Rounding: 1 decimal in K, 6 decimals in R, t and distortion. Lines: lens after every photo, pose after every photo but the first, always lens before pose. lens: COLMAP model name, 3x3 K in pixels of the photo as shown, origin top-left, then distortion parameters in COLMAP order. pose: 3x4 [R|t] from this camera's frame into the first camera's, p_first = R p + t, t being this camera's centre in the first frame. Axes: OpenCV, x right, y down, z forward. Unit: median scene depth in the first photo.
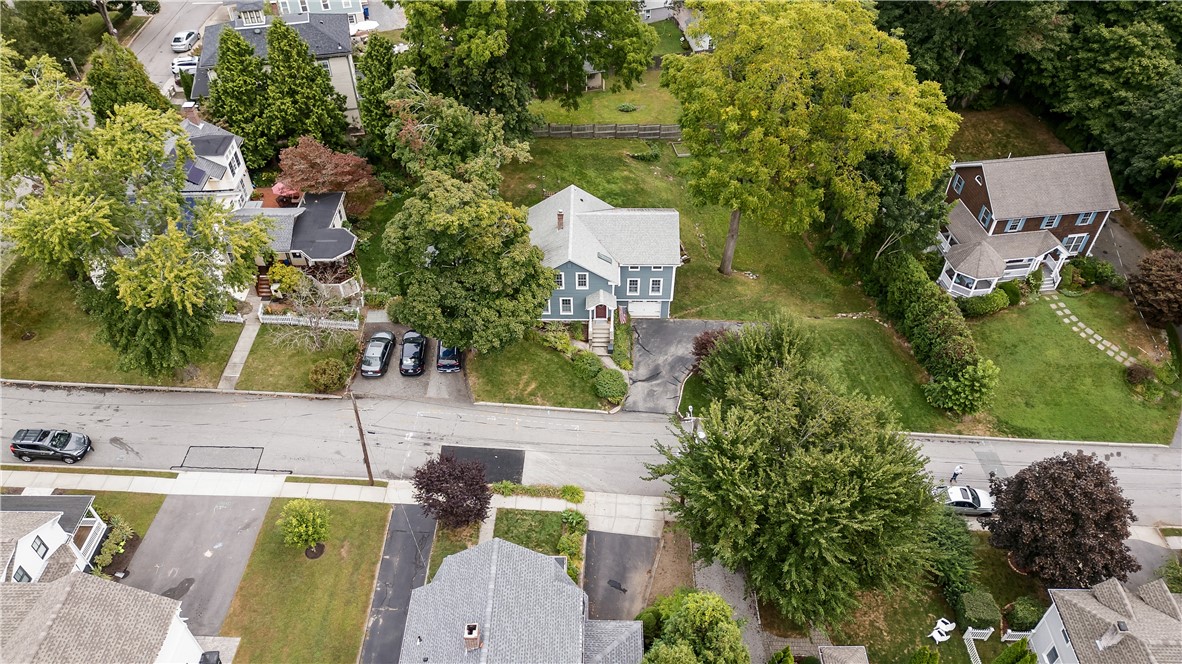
lens RADIAL K [[811.7, 0, 589.5], [0, 811.7, 331.2], [0, 0, 1]] dist [0.016553, -0.007213]
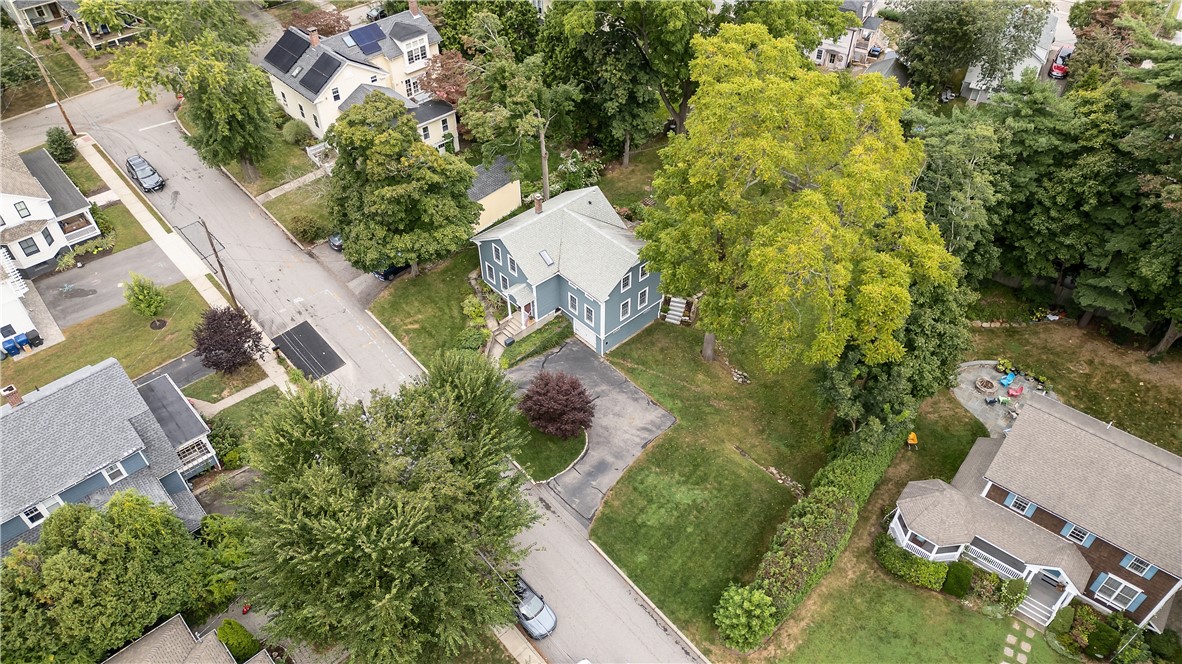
lens RADIAL K [[811.7, 0, 586.7], [0, 811.7, 331.0], [0, 0, 1]] dist [0.016553, -0.007213]
pose [[0.690026, 0.505028, -0.518471, 0.635314], [-0.502811, 0.849737, 0.158520, -0.206563], [0.520620, 0.151310, 0.840274, 0.242124]]
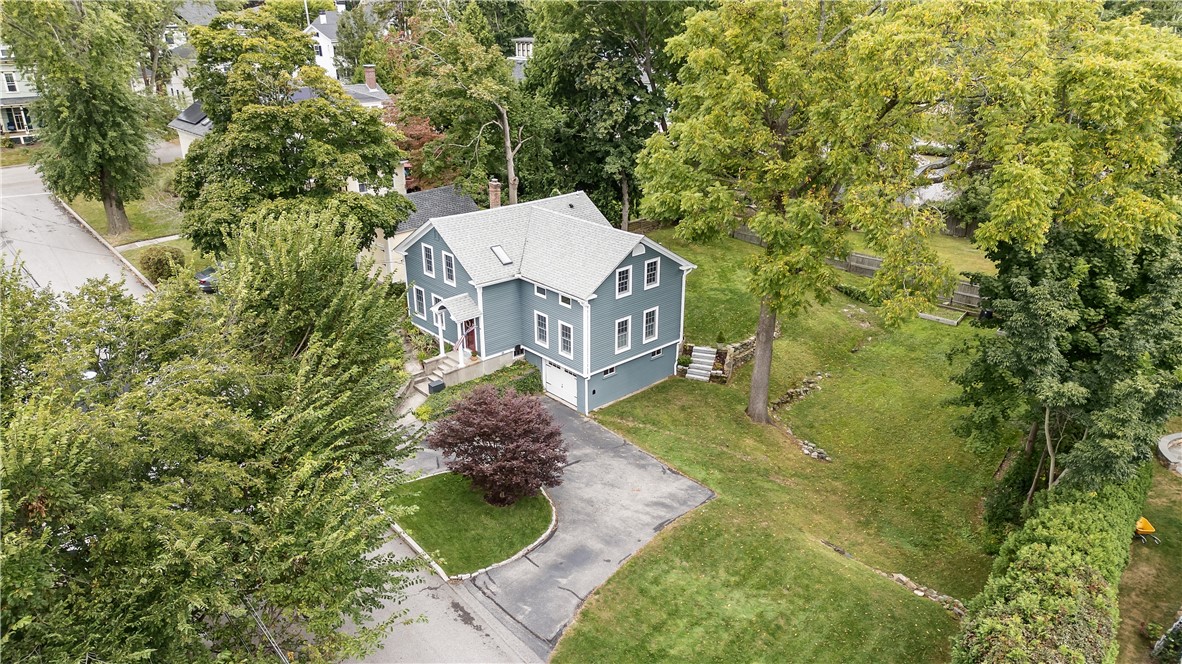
lens RADIAL K [[811.7, 0, 594.9], [0, 811.7, 332.5], [0, 0, 1]] dist [0.016553, -0.007213]
pose [[0.689756, 0.271134, -0.671359, 0.544130], [-0.507305, 0.842559, -0.180932, 0.032207], [0.516602, 0.465383, 0.718708, 0.641010]]
